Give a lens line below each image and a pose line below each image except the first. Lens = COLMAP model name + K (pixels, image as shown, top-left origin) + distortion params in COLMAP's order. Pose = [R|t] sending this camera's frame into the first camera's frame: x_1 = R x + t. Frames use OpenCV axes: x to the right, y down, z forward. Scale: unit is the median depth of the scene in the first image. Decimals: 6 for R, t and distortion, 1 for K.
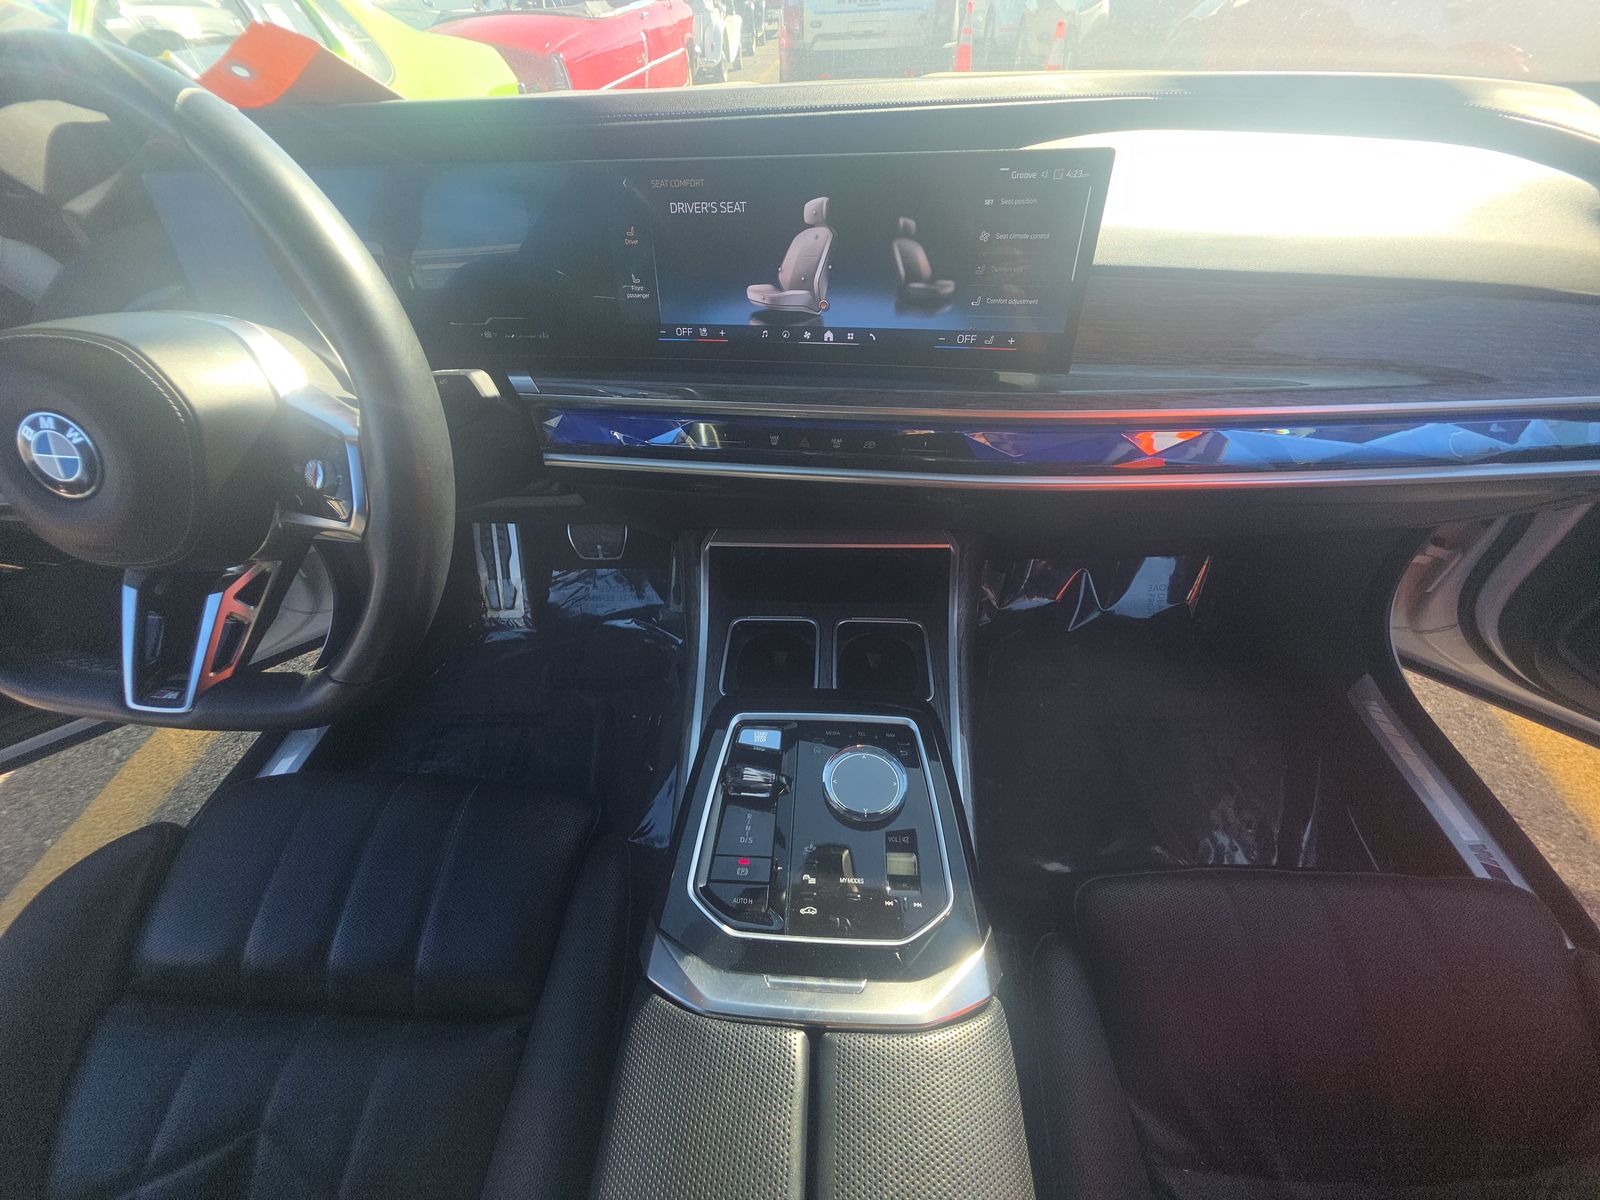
lens RADIAL K [[649.2, 0, 802.6], [0, 649.2, 600.9], [0, 0, 1]] dist [-0.001033, -0.002351]
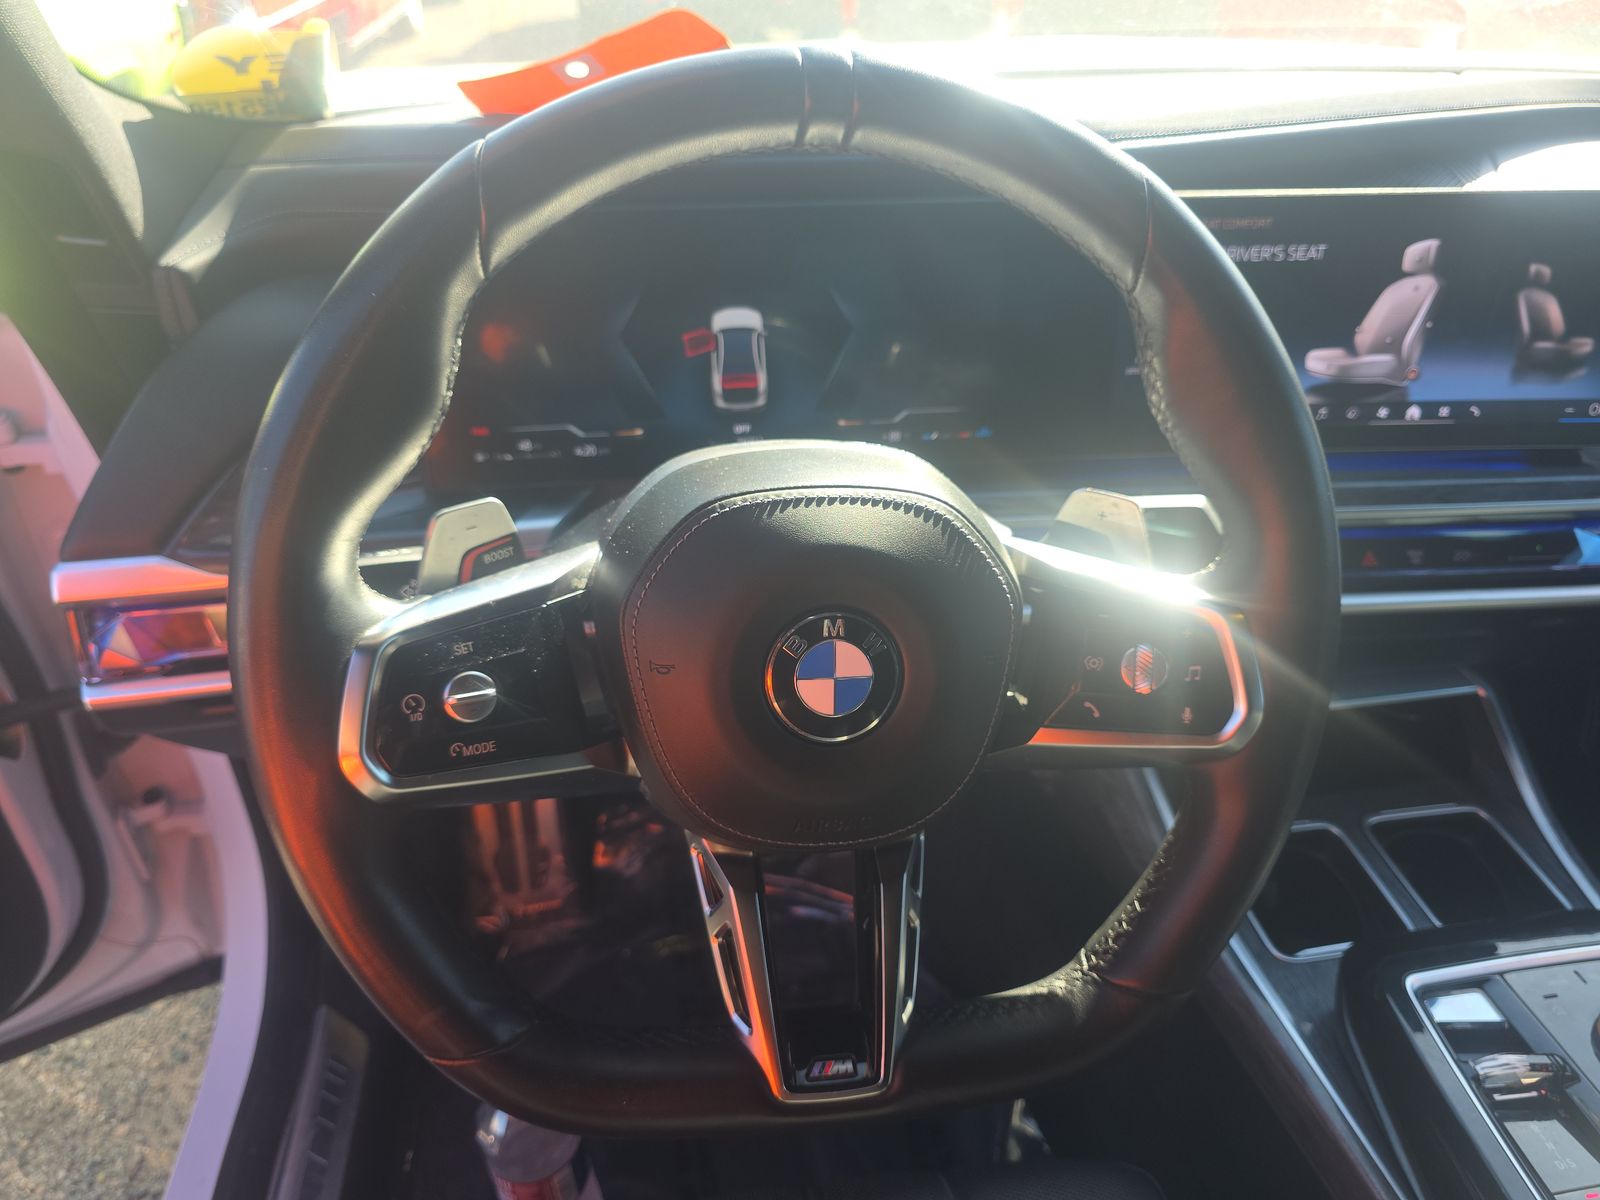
lens RADIAL K [[1168.3, 0, 797.9], [0, 1168.3, 605.7], [0, 0, 1]] dist [-0.010221, -0.005125]
pose [[0.975834, -0.084794, 0.201391, -0.936710], [0.119727, 0.978462, -0.168158, -0.068588], [-0.182794, 0.188206, 0.964969, -0.075593]]
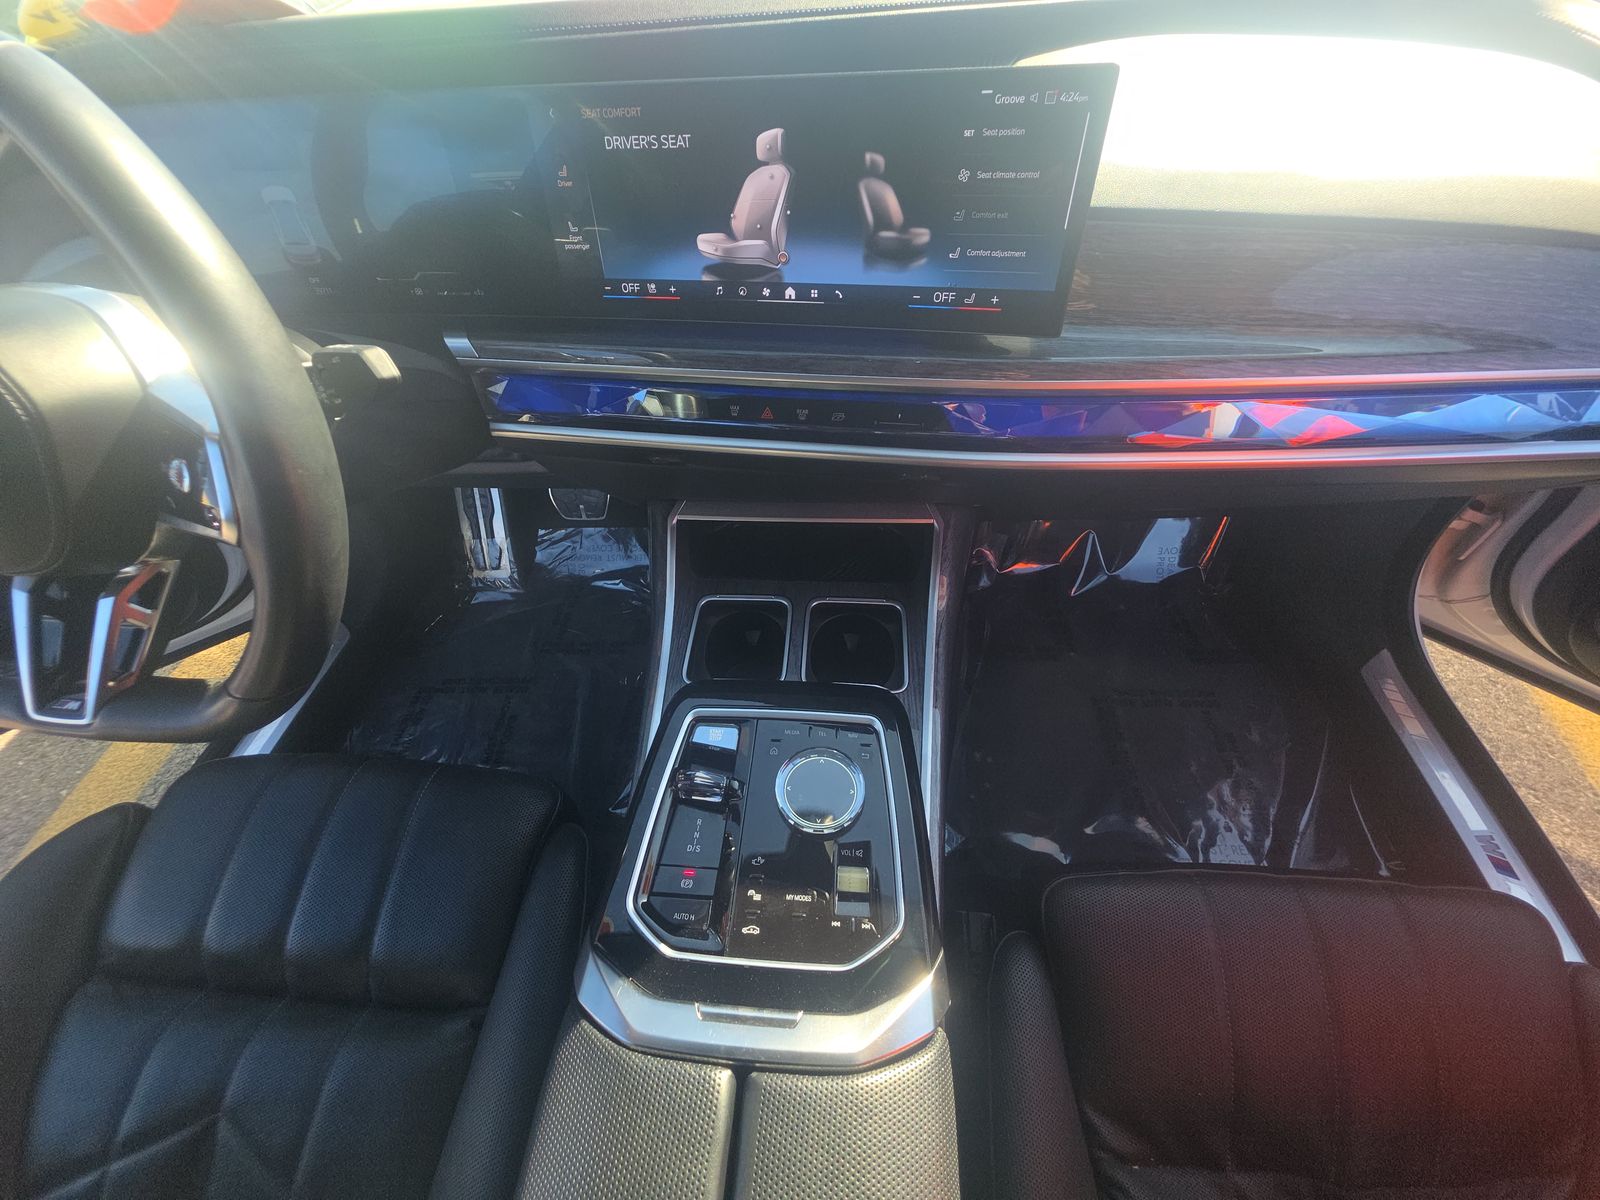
lens RADIAL K [[649.2, 0, 800.8], [0, 649.2, 603.5], [0, 0, 1]] dist [-0.001033, -0.002351]
pose [[0.999600, 0.007110, -0.027377, 0.085883], [-0.004470, 0.995437, 0.095320, -0.073917], [0.027930, -0.095160, 0.995070, 0.081867]]
